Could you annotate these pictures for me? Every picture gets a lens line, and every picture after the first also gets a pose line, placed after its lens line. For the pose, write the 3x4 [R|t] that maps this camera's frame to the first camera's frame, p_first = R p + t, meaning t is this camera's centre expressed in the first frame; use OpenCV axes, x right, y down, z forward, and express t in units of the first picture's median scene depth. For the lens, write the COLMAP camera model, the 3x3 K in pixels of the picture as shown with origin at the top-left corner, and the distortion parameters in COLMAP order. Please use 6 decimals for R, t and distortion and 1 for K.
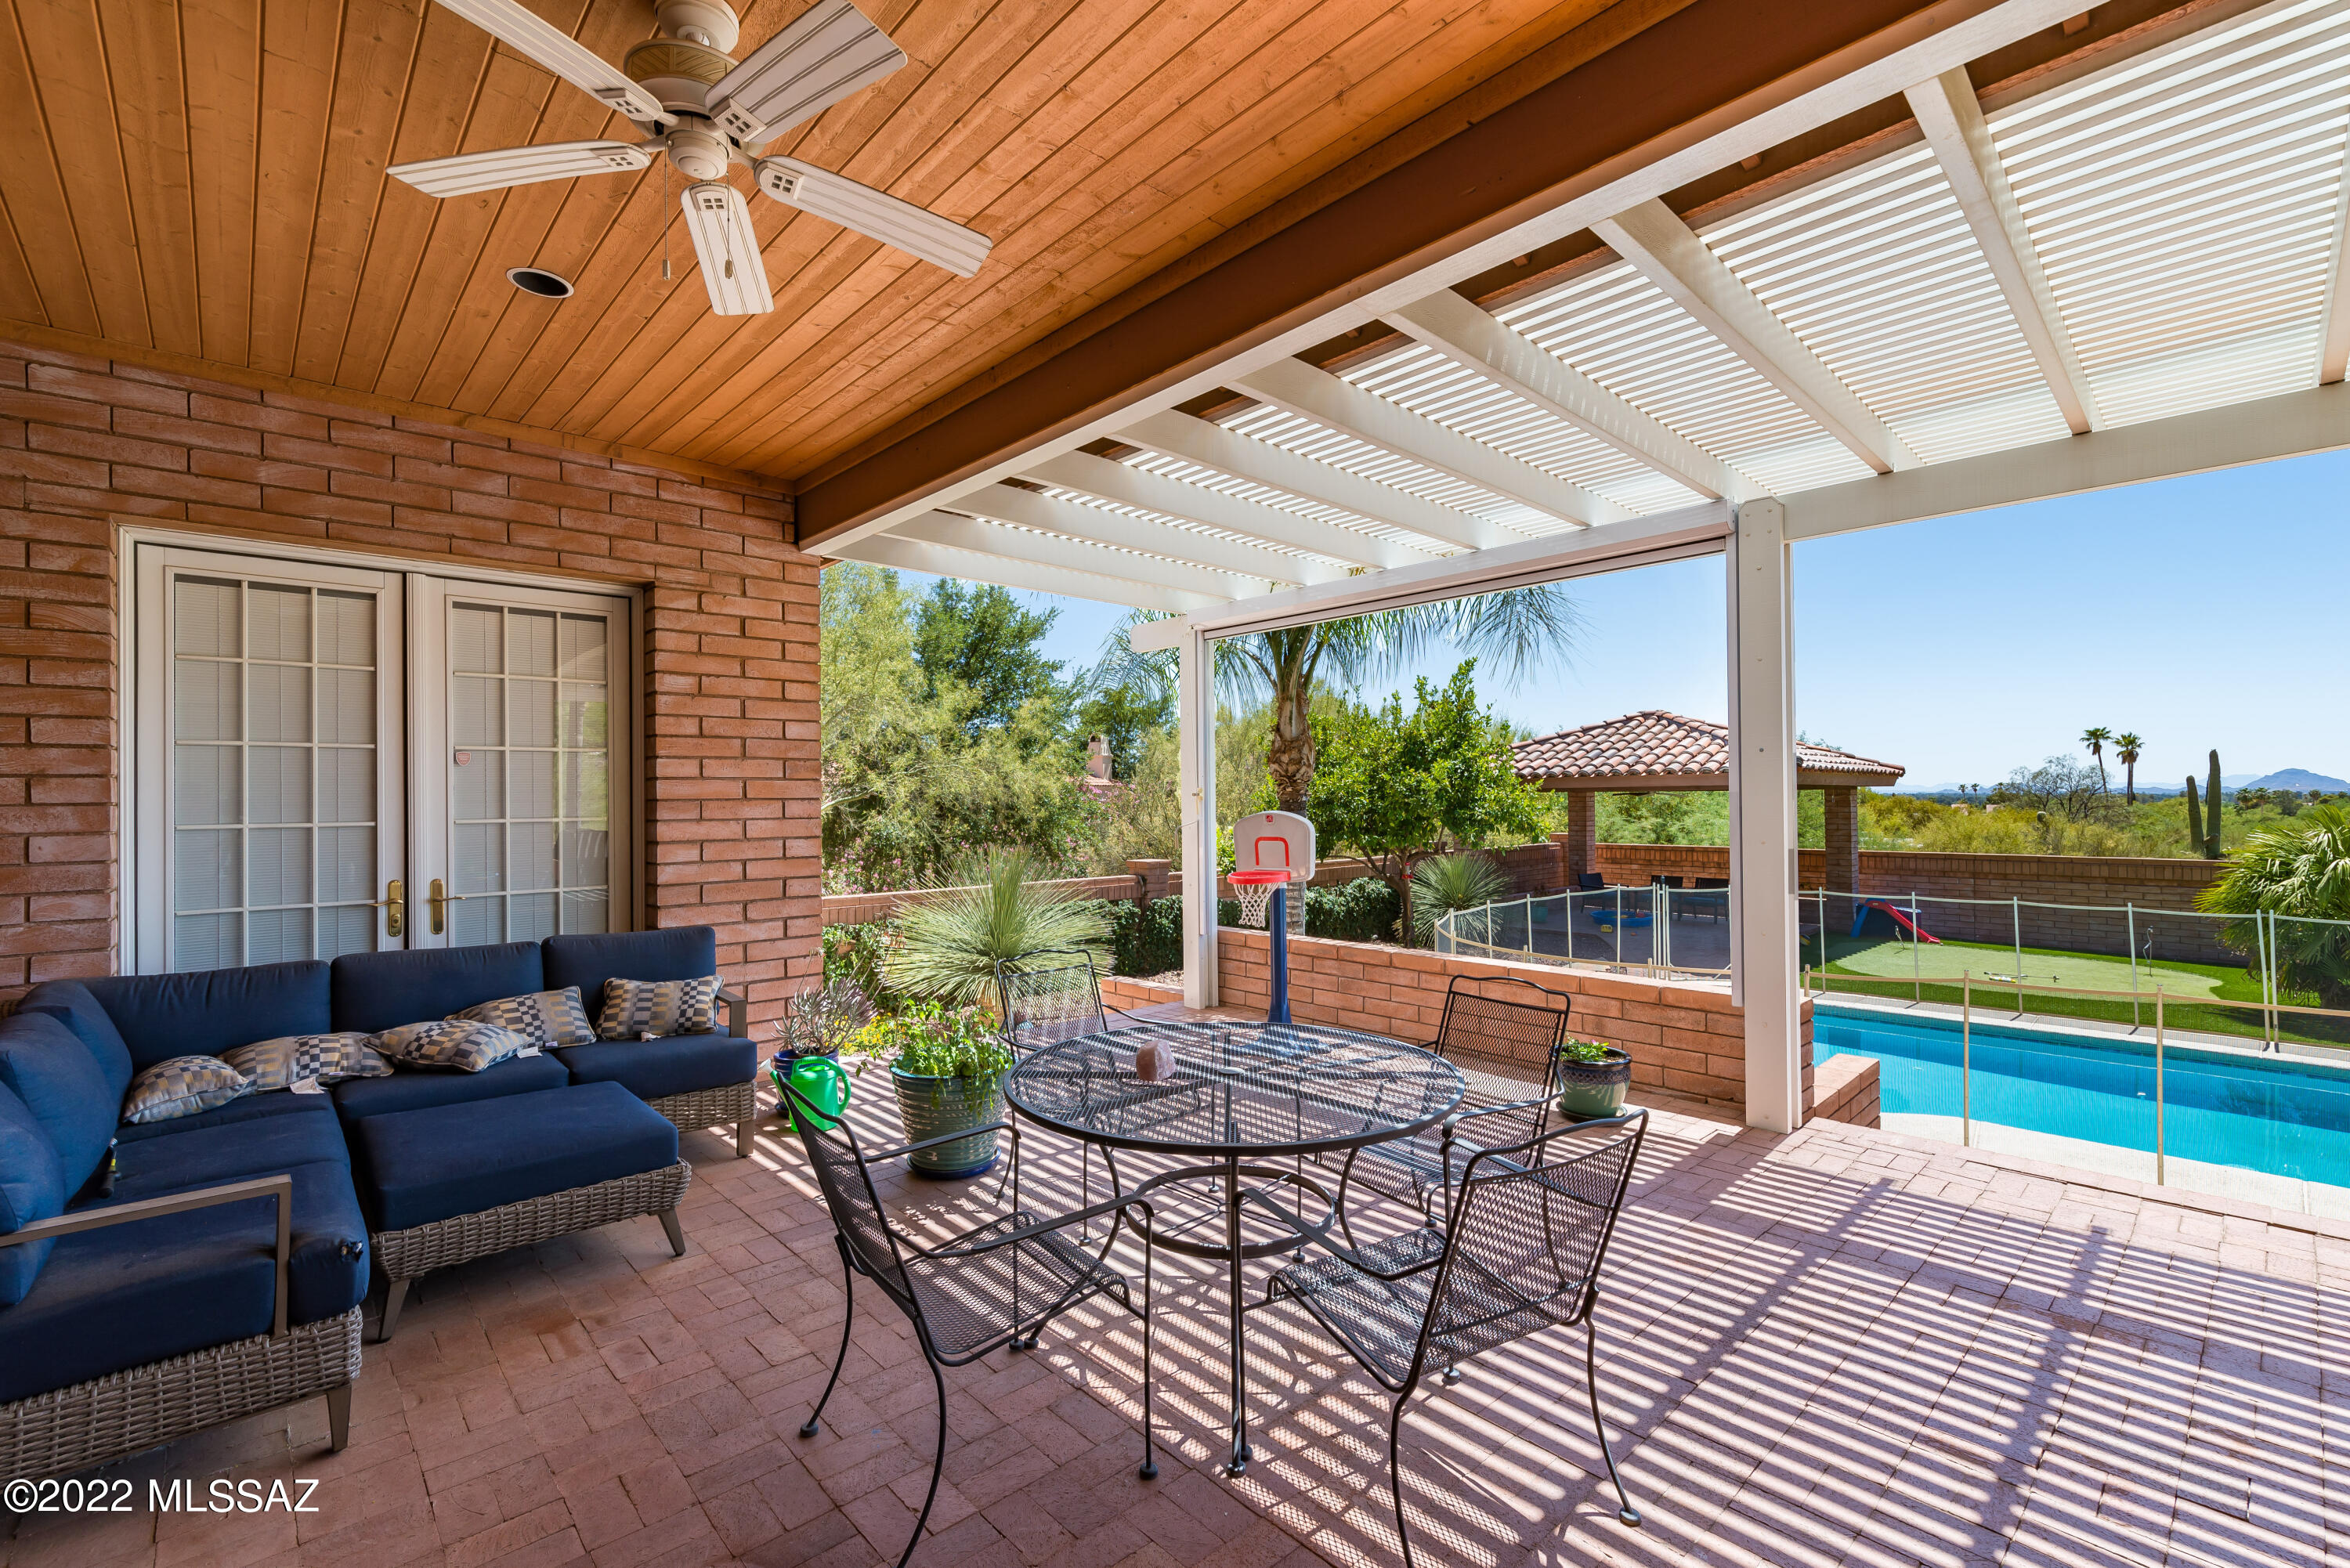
lens RADIAL K [[1014.1, 0, 1174.1], [0, 1014.1, 793.4], [0, 0, 1]] dist [-0.000923, -0.000496]
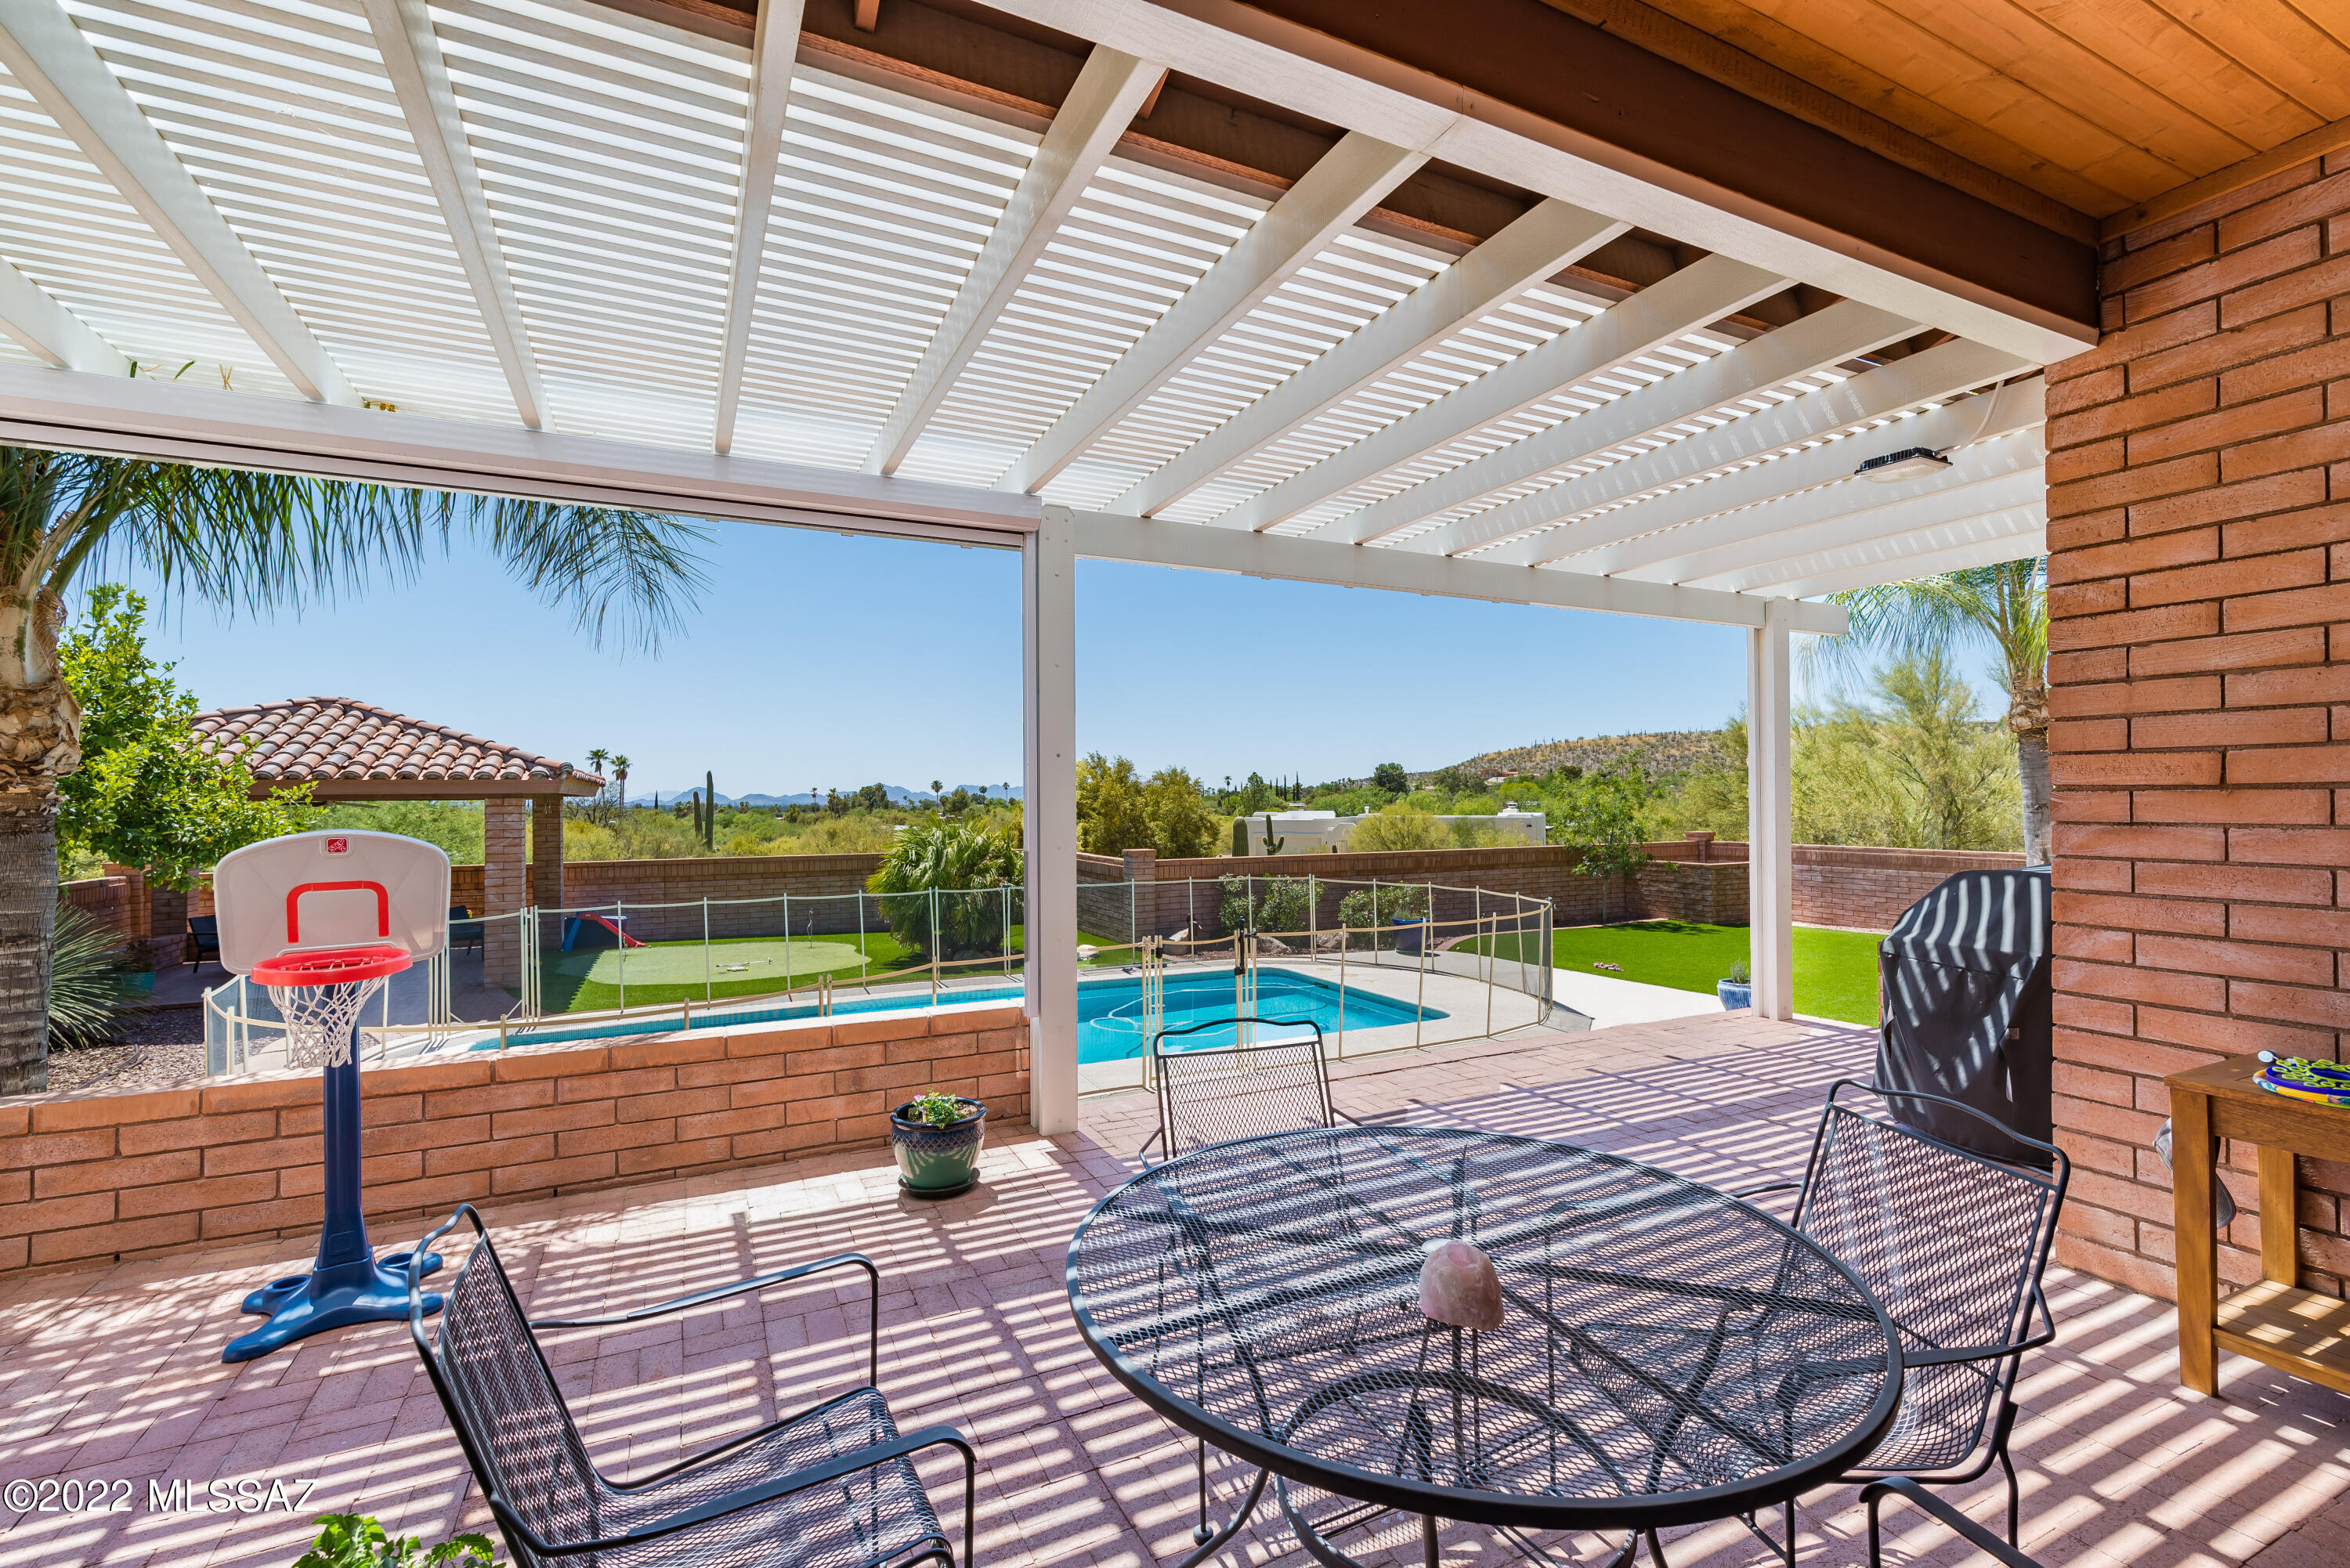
lens RADIAL K [[1011.4, 0, 1175.0], [0, 1011.4, 784.0], [0, 0, 1]] dist [0.006644, -0.000132]
pose [[0.289881, 0.020319, 0.956847, -0.100957], [-0.000038, 0.999775, -0.021219, 0.001938], [-0.957063, 0.006114, 0.289816, 0.173543]]
